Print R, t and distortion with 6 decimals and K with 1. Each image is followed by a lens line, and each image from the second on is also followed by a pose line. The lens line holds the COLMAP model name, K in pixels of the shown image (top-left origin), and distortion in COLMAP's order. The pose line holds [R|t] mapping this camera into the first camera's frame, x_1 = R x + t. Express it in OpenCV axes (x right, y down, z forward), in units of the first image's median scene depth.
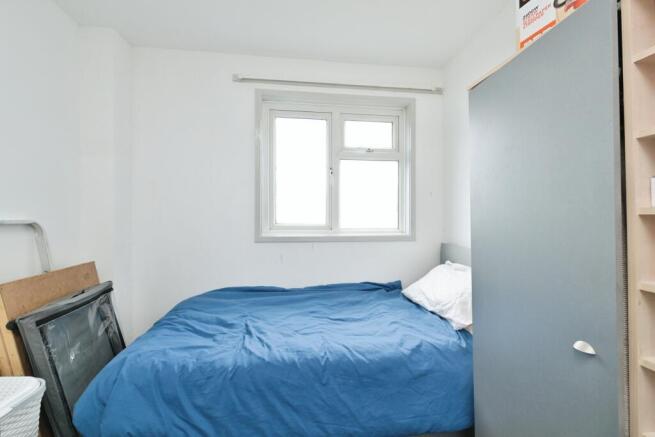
lens RADIAL K [[264.4, 0, 326.6], [0, 264.4, 212.7], [0, 0, 1]] dist [0.000745, -0.001080]
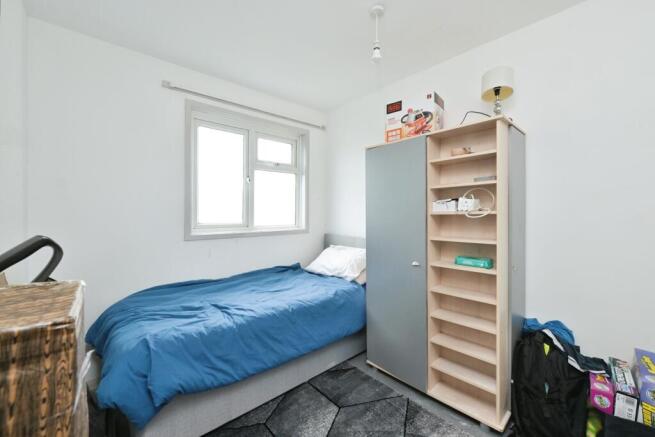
lens RADIAL K [[264.4, 0, 328.0], [0, 264.4, 217.4], [0, 0, 1]] dist [0.000745, -0.001080]
pose [[0.825052, -0.014268, 0.564876, -0.432976], [0.001462, 0.999732, 0.023117, -0.008782], [-0.565054, -0.018247, 0.824852, -0.240517]]
